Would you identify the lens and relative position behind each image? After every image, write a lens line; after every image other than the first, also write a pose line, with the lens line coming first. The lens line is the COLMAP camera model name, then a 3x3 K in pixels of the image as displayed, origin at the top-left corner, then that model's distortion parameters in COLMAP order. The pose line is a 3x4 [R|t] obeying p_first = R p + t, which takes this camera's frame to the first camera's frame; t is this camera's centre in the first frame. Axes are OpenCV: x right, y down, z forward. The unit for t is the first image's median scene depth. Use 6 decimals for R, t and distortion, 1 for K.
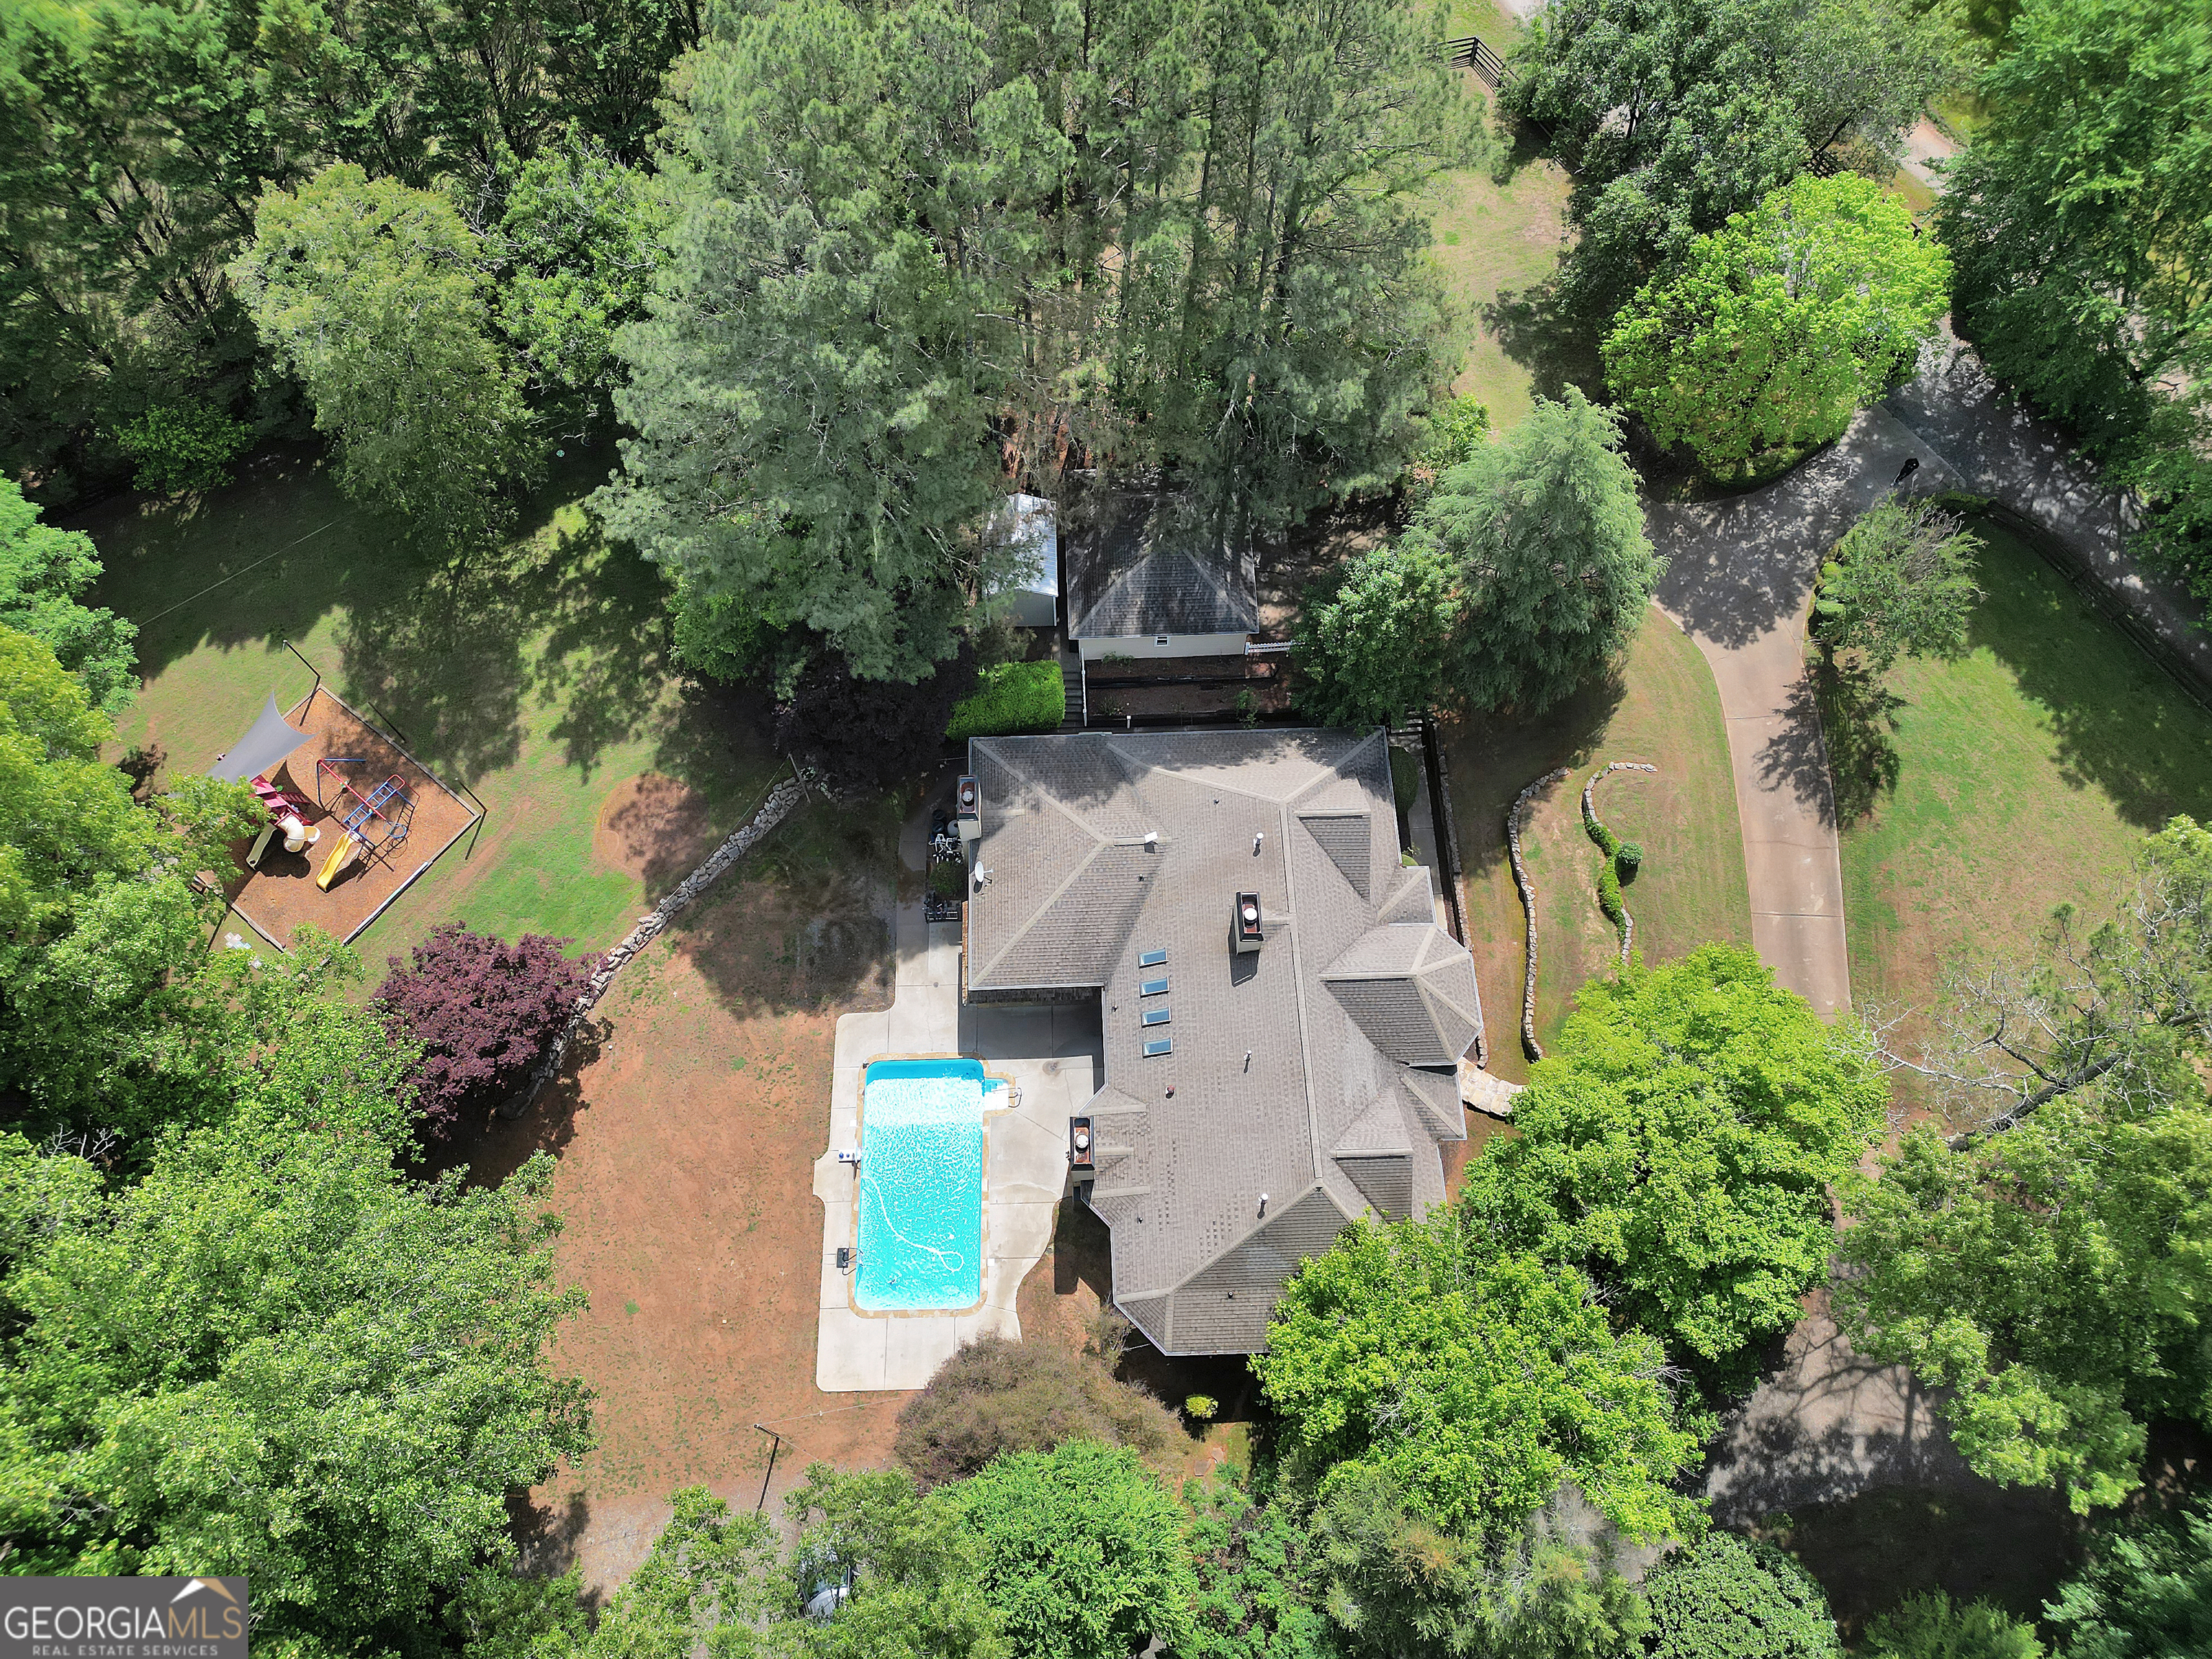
lens RADIAL K [[1516.9, 0, 1122.8], [0, 1516.9, 828.1], [0, 0, 1]] dist [-0.000161, -0.056462]
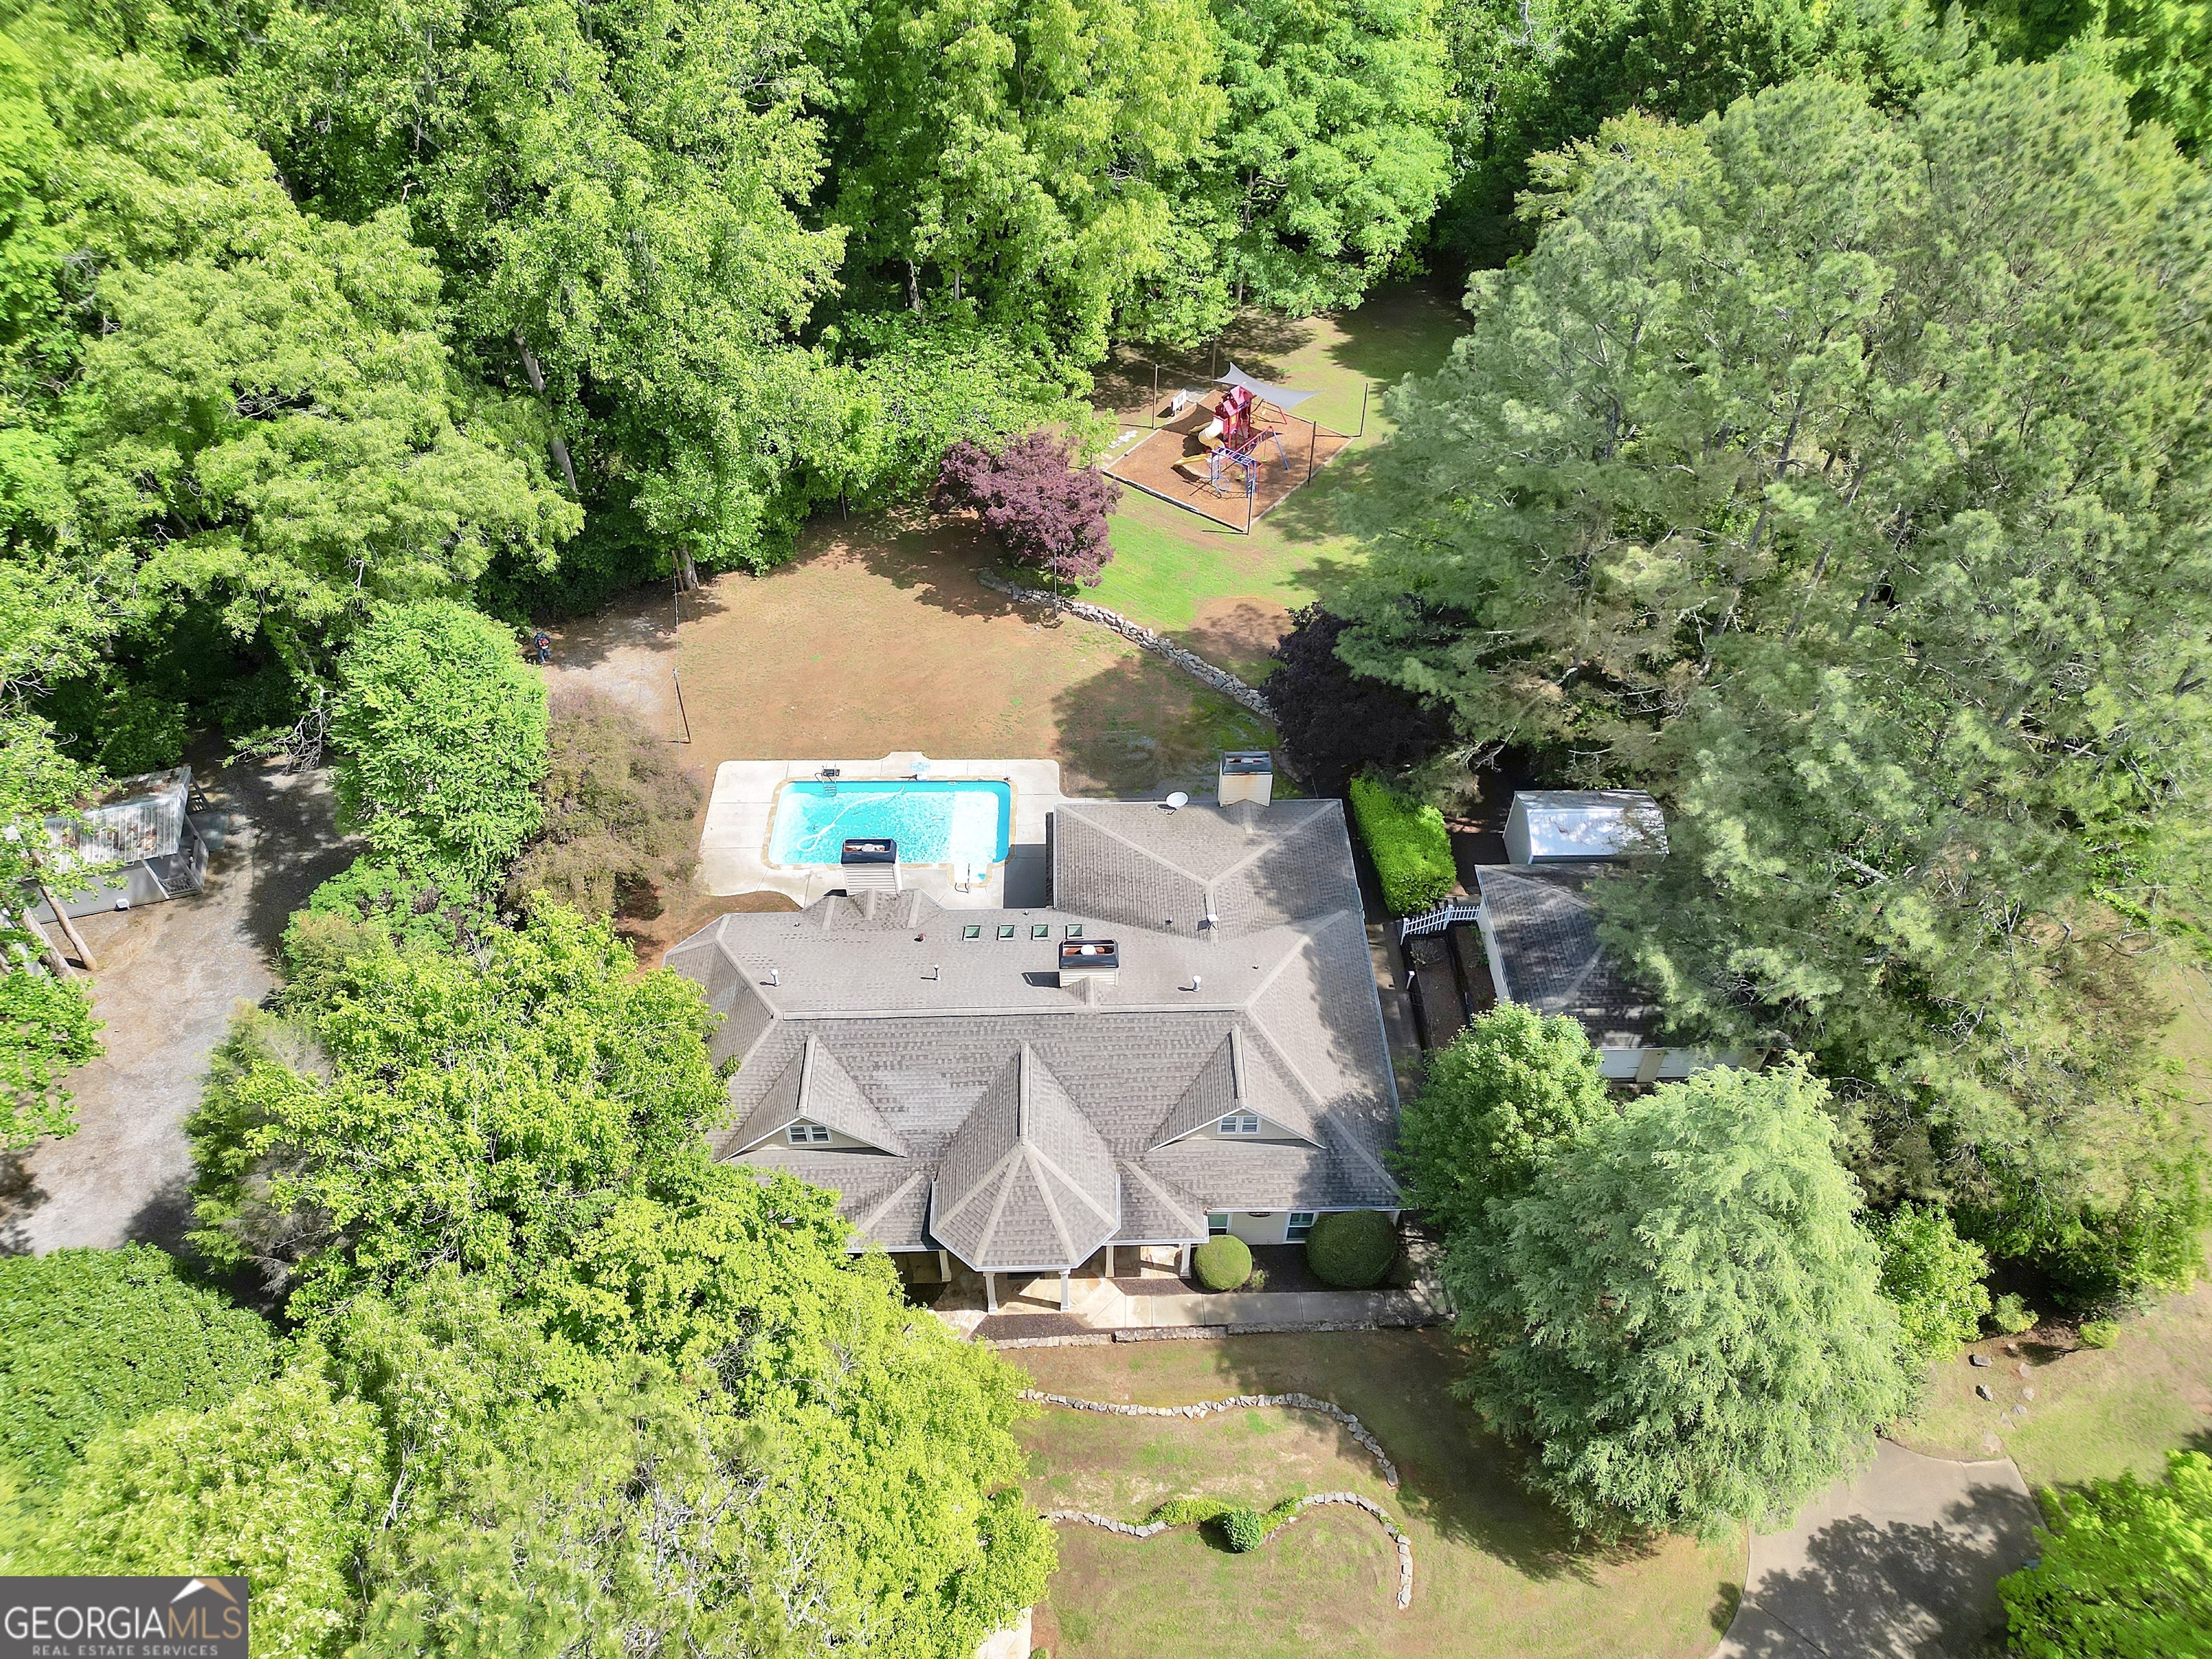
lens RADIAL K [[1525.6, 0, 1099.8], [0, 1525.6, 820.1], [0, 0, 1]] dist [0.123522, -0.143815]
pose [[-0.017276, 0.720014, -0.693745, 0.609306], [-0.918720, 0.262355, 0.295167, -0.217920], [0.394532, 0.642457, 0.656958, 0.357906]]
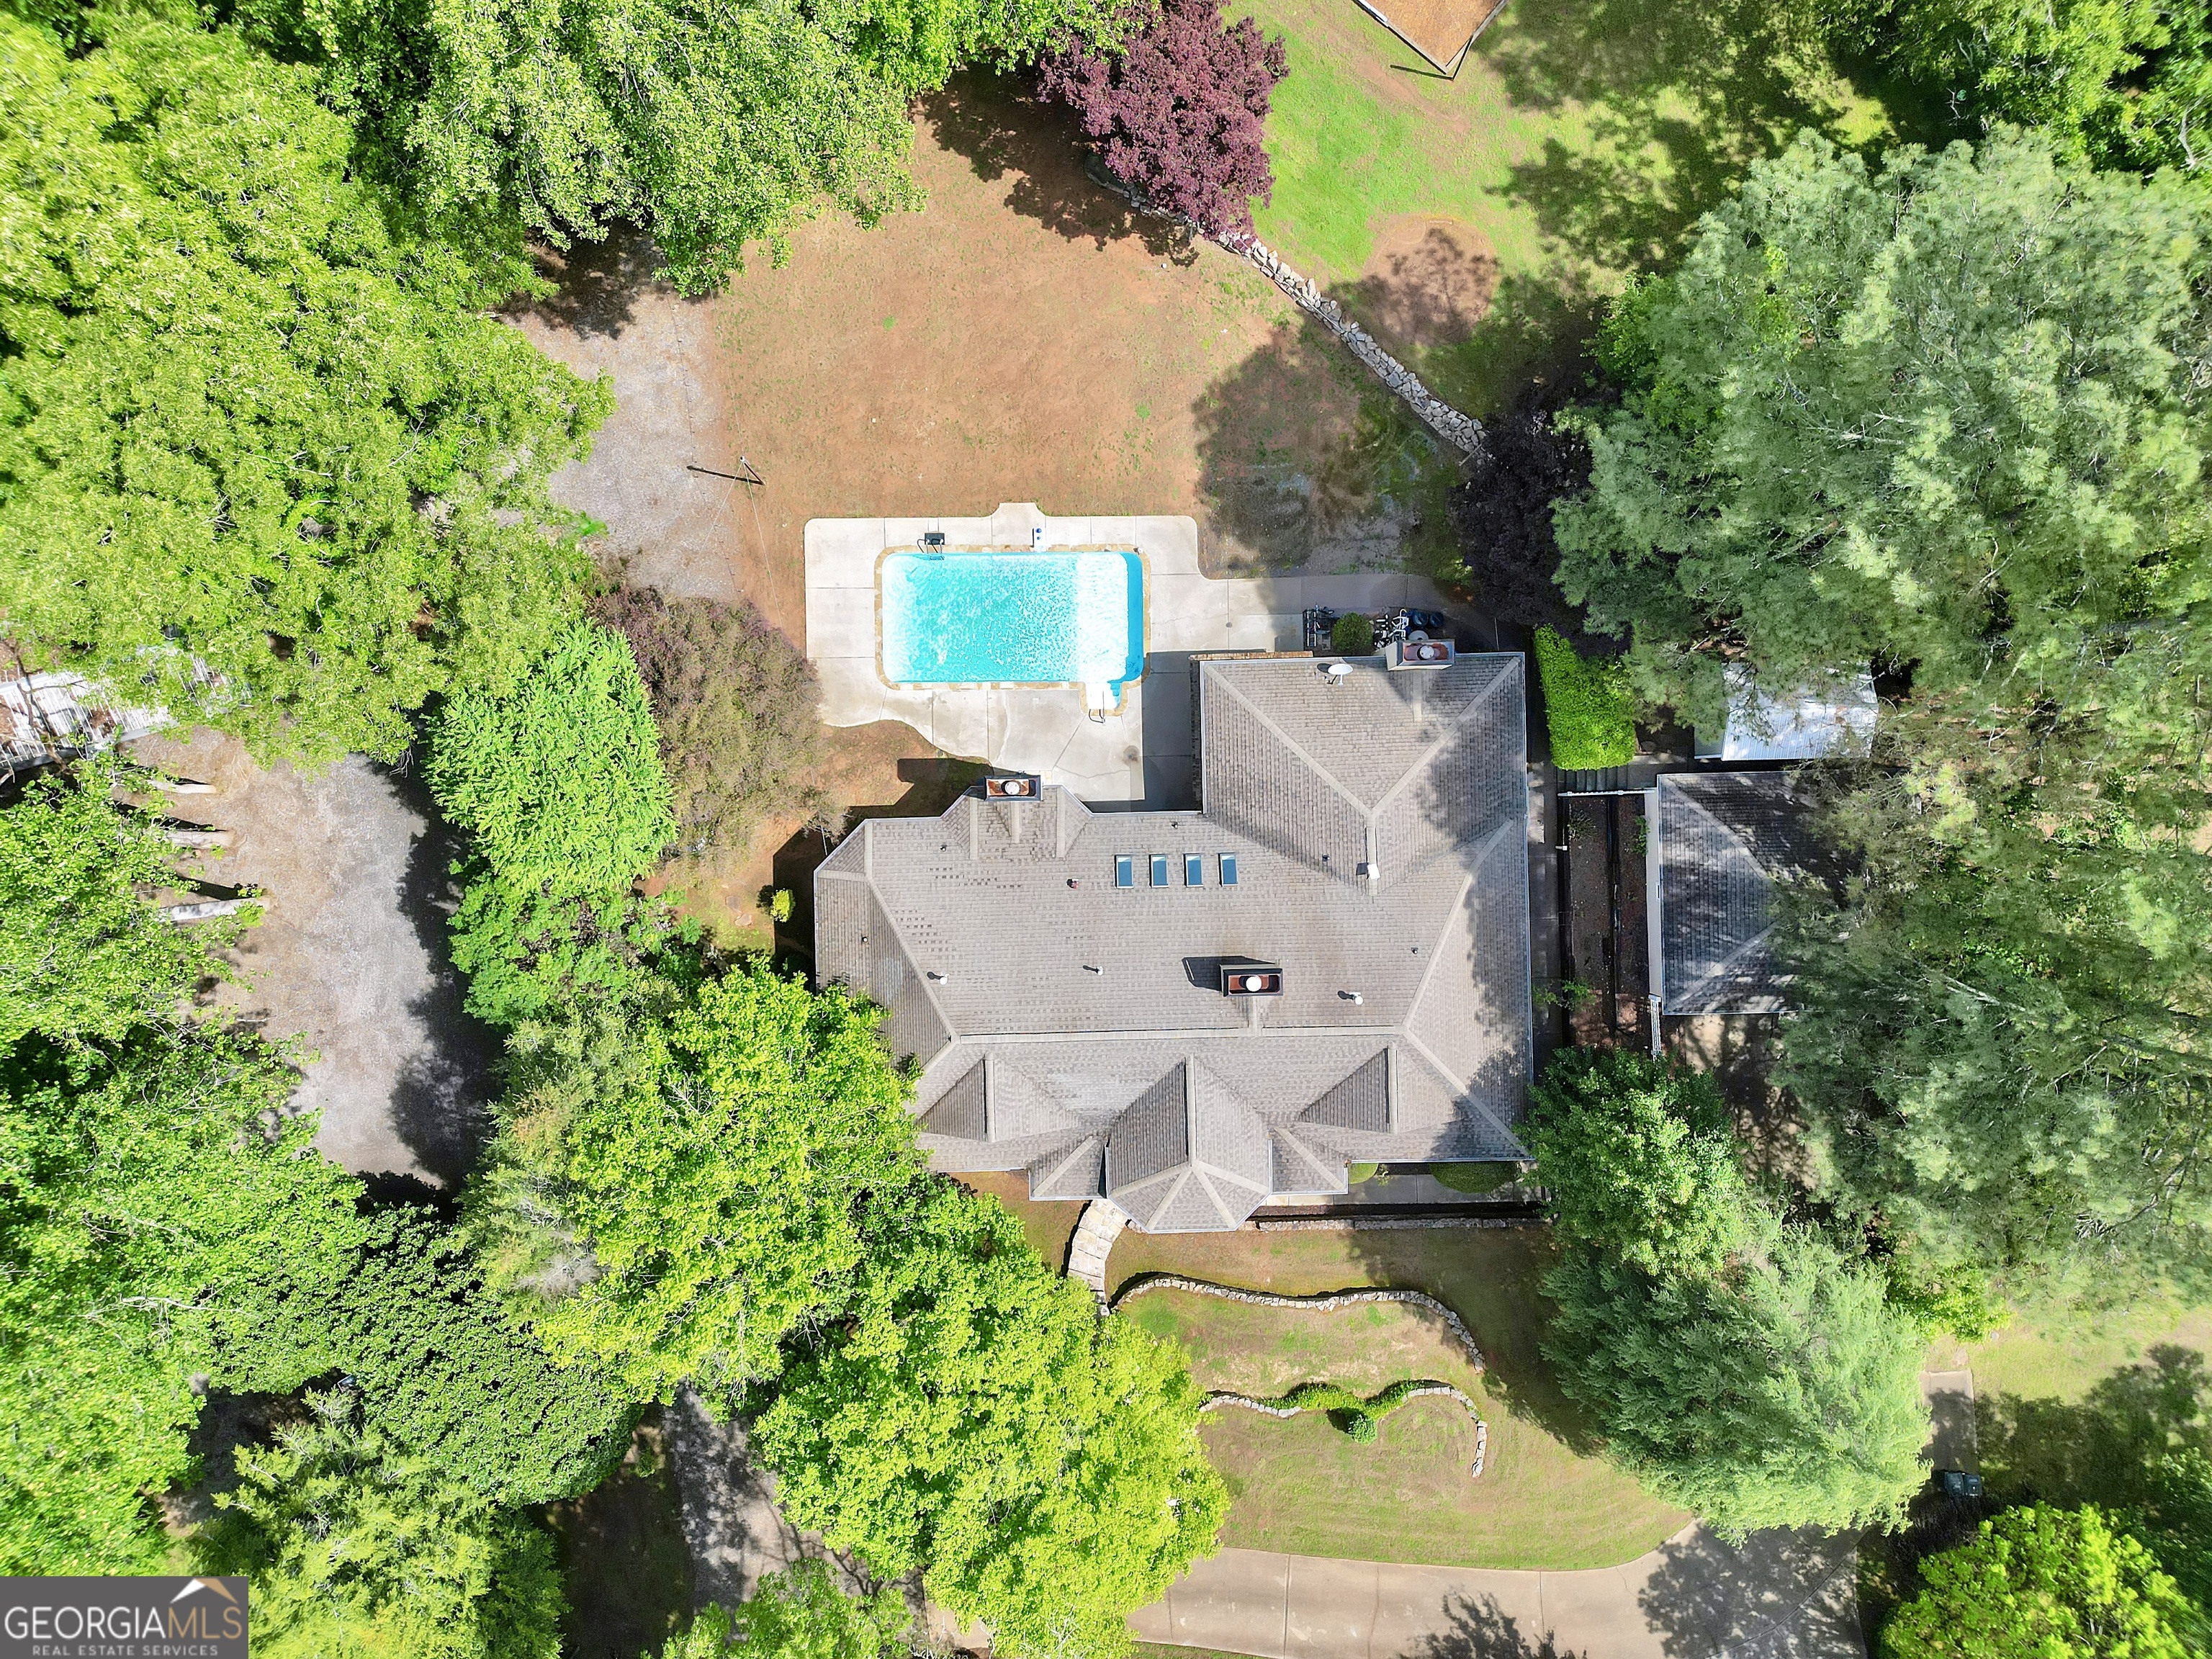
lens RADIAL K [[1522.8, 0, 1068.0], [0, 1522.8, 846.2], [0, 0, 1]] dist [0.006010, -0.035247]
pose [[-0.016291, 0.999781, 0.013138, -0.003784], [-0.903353, -0.020349, 0.428414, -0.208027], [0.428588, -0.004889, 0.903487, 0.161381]]
